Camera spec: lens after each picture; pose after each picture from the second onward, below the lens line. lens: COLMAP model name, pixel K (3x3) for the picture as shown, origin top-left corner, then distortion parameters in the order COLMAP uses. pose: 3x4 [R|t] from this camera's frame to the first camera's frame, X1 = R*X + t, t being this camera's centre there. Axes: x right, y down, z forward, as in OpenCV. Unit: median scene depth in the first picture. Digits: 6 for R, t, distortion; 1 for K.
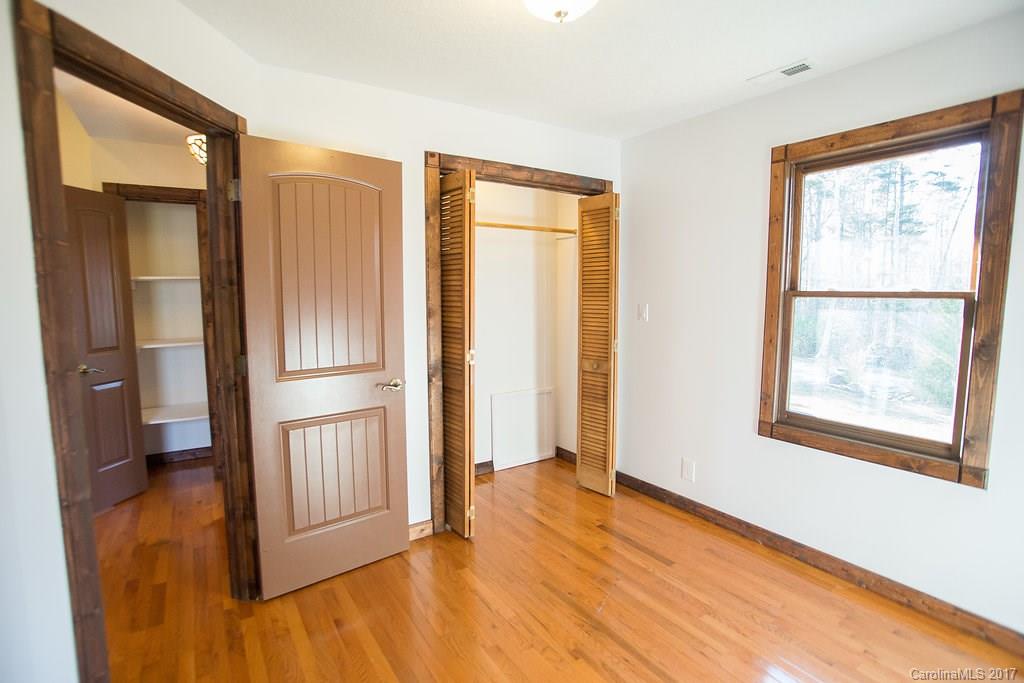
lens RADIAL K [[505.7, 0, 511.3], [0, 505.7, 342.5], [0, 0, 1]] dist [-0.071100, 0.027044]
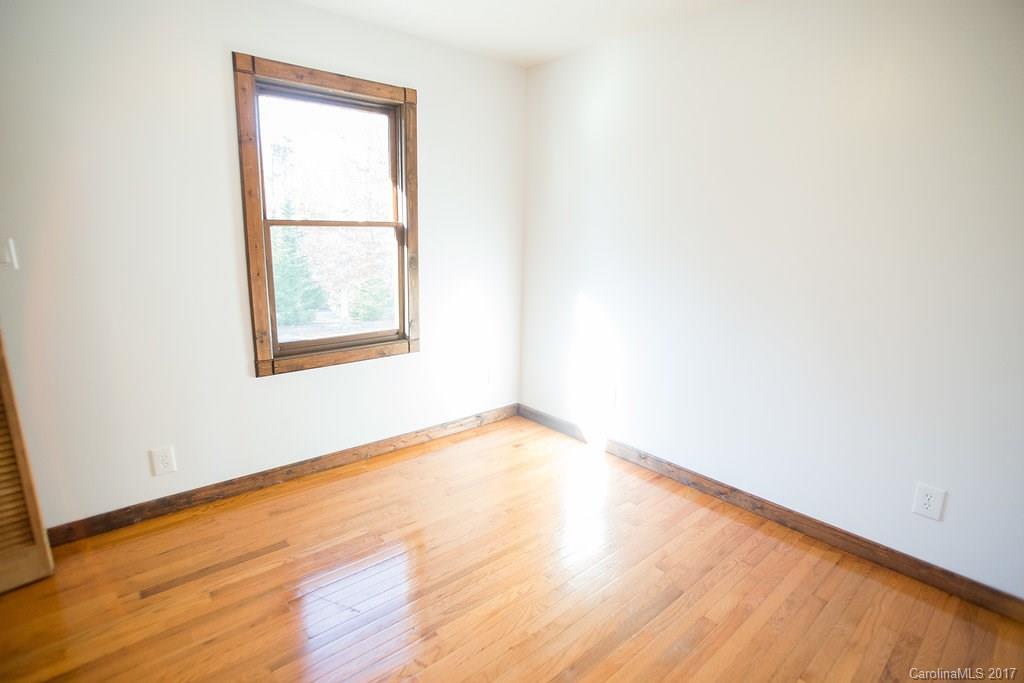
lens RADIAL K [[505.7, 0, 510.2], [0, 505.7, 341.9], [0, 0, 1]] dist [-0.071100, 0.027044]
pose [[-0.128451, -0.217359, 0.967603, -0.479392], [0.079097, 0.970332, 0.228472, -0.057204], [-0.988557, 0.105882, -0.107448, 0.668778]]
